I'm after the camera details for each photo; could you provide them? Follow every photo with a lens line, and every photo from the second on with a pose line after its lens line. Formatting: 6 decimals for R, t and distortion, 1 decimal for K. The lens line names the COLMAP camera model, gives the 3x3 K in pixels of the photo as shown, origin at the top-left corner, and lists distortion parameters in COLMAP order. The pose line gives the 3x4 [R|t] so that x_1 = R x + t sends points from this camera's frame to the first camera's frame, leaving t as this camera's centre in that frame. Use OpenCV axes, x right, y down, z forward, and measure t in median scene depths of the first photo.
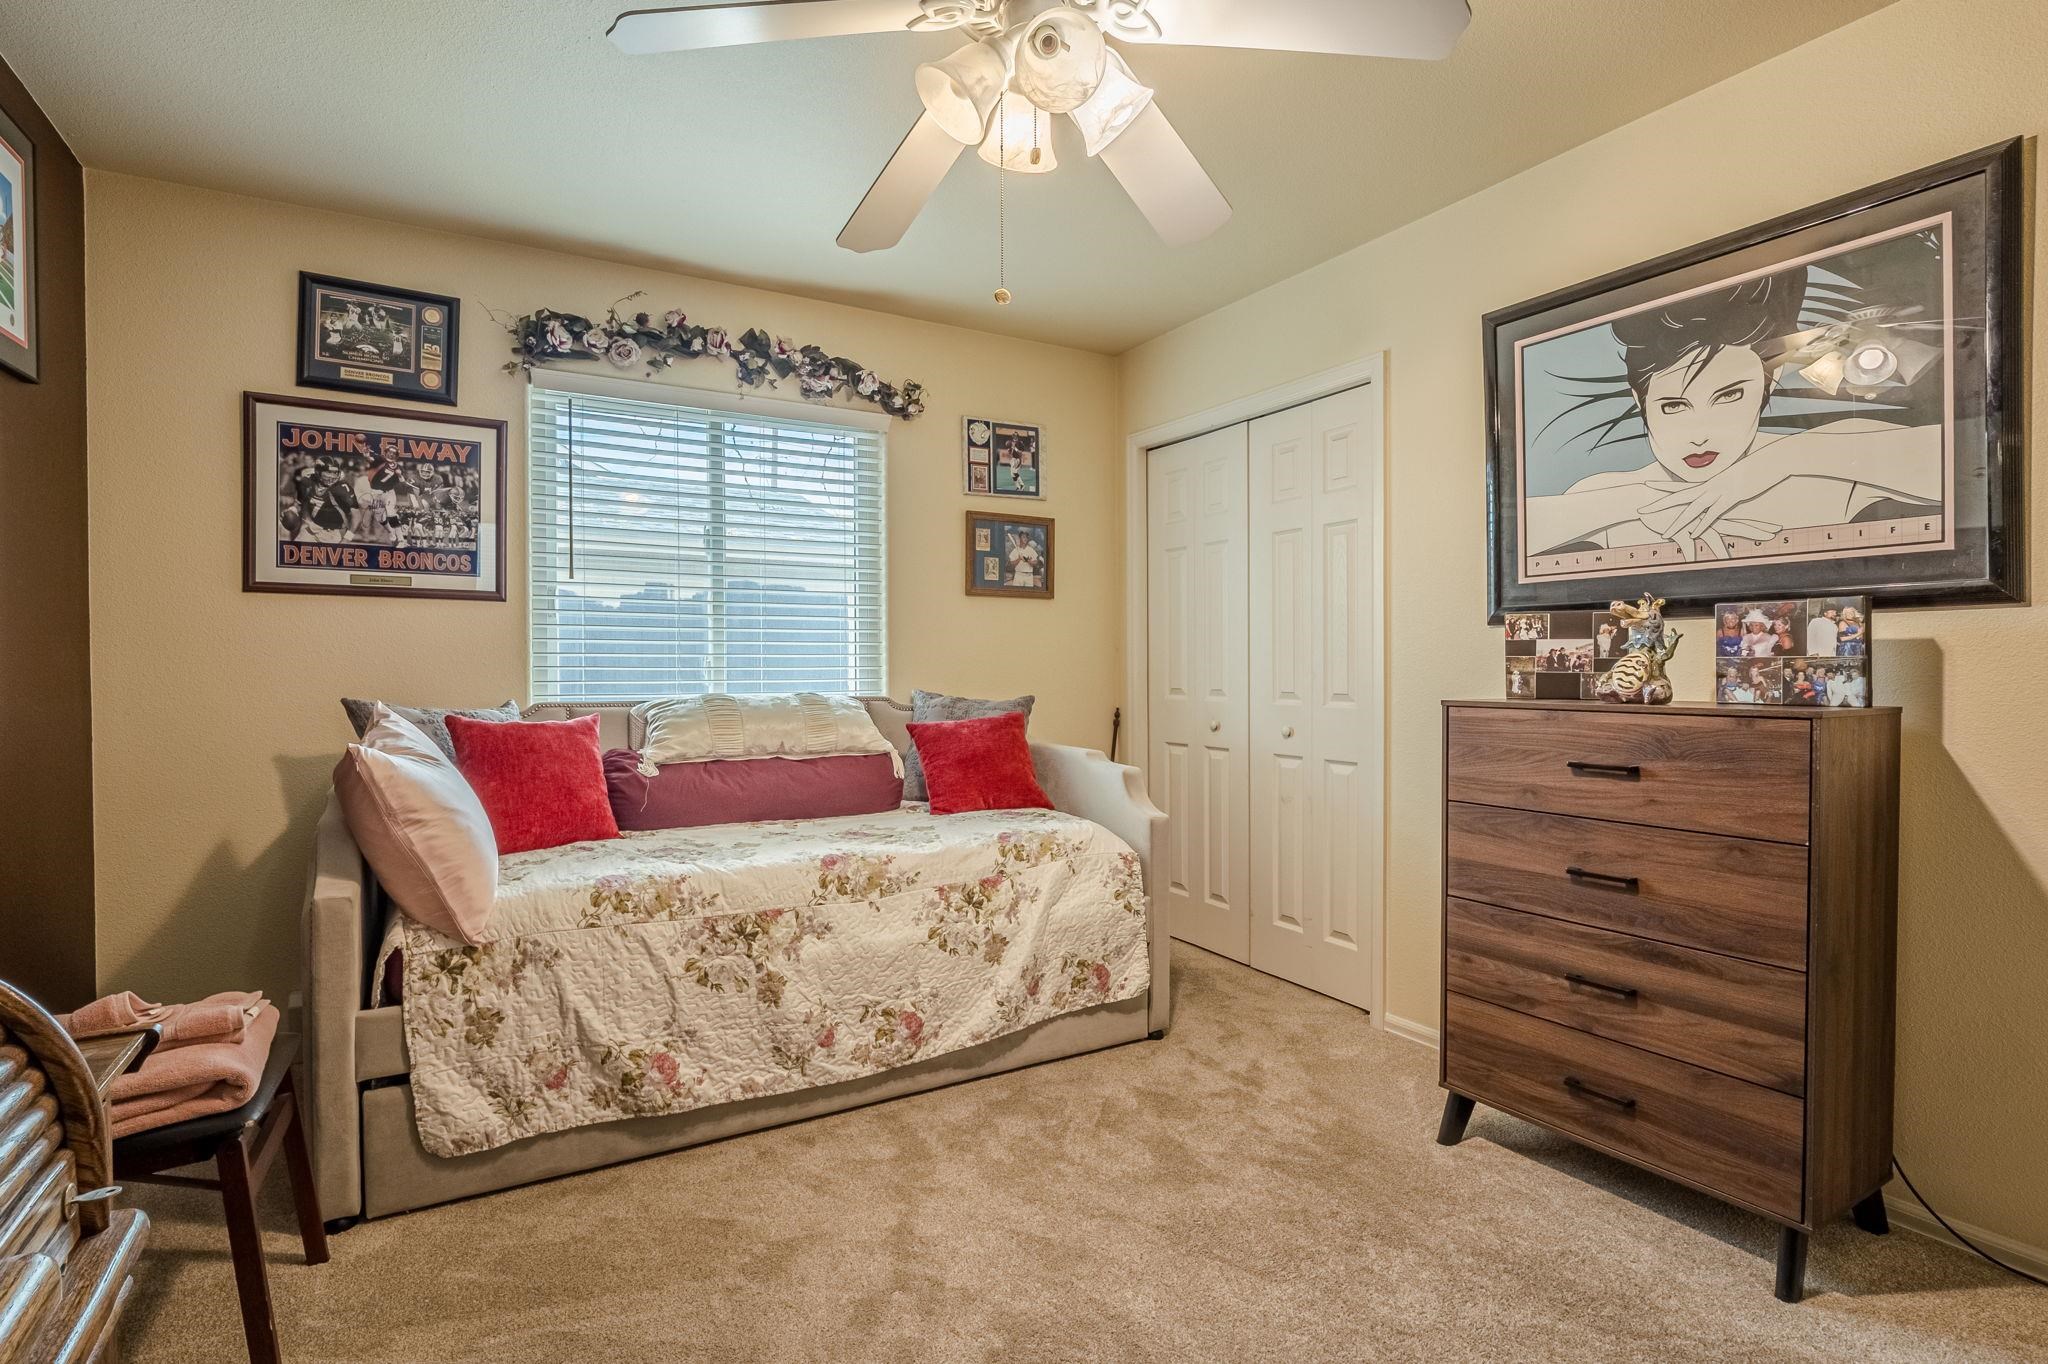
lens RADIAL K [[988.5, 0, 1022.0], [0, 988.5, 675.2], [0, 0, 1]] dist [-0.011731, -0.002933]
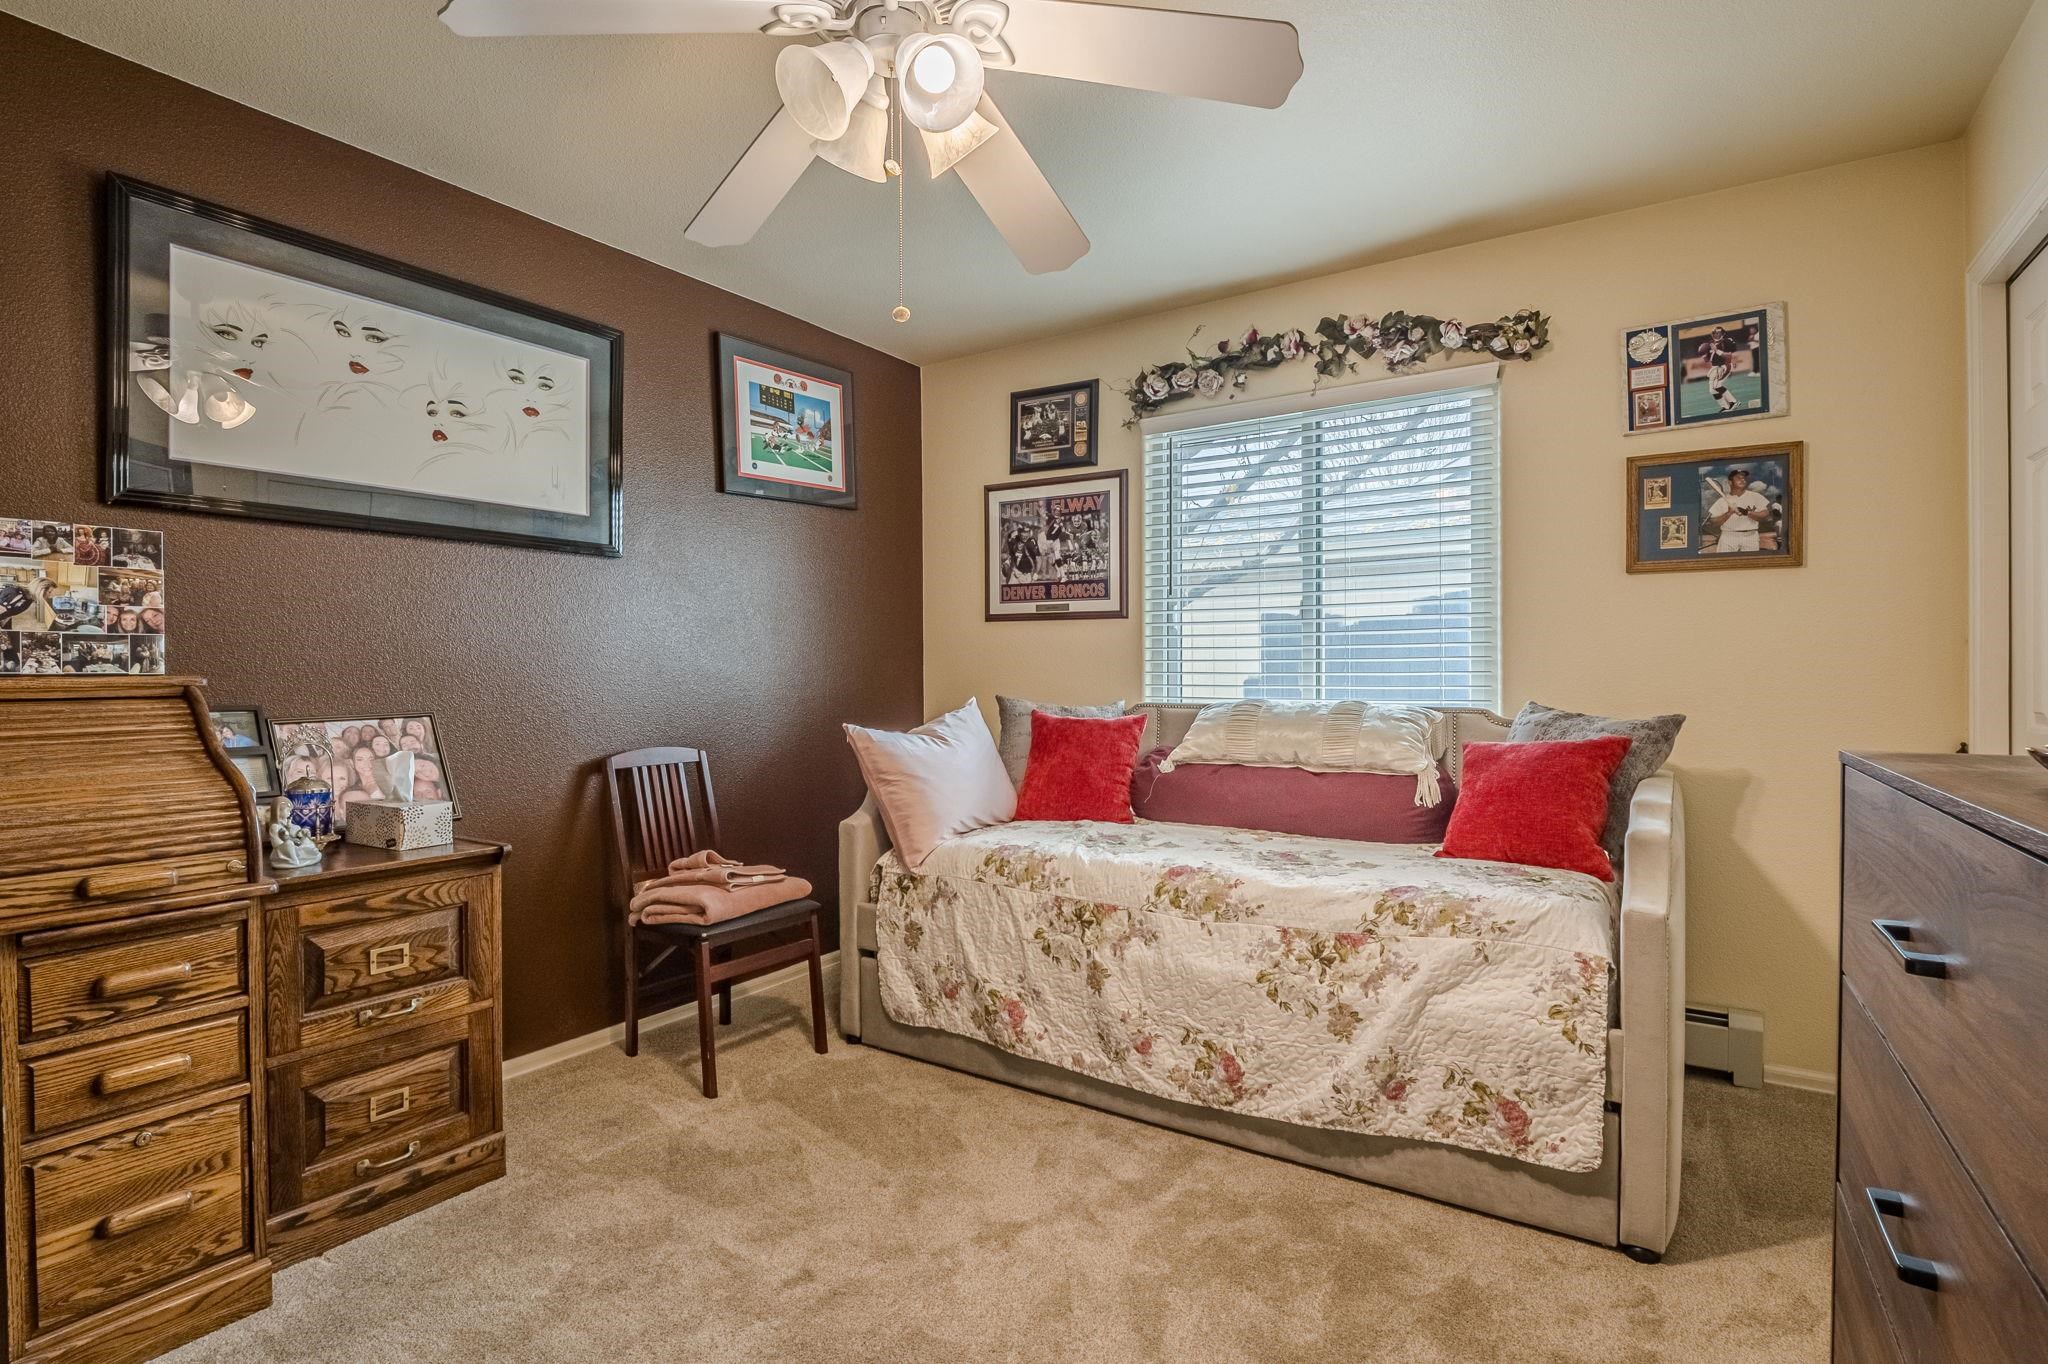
lens RADIAL K [[988.5, 0, 1016.6], [0, 988.5, 676.6], [0, 0, 1]] dist [-0.011731, -0.002933]
pose [[0.436720, 0.004731, -0.899585, 0.544288], [-0.005575, 0.999981, 0.002552, -0.006170], [0.899580, 0.003901, 0.436738, 0.377418]]
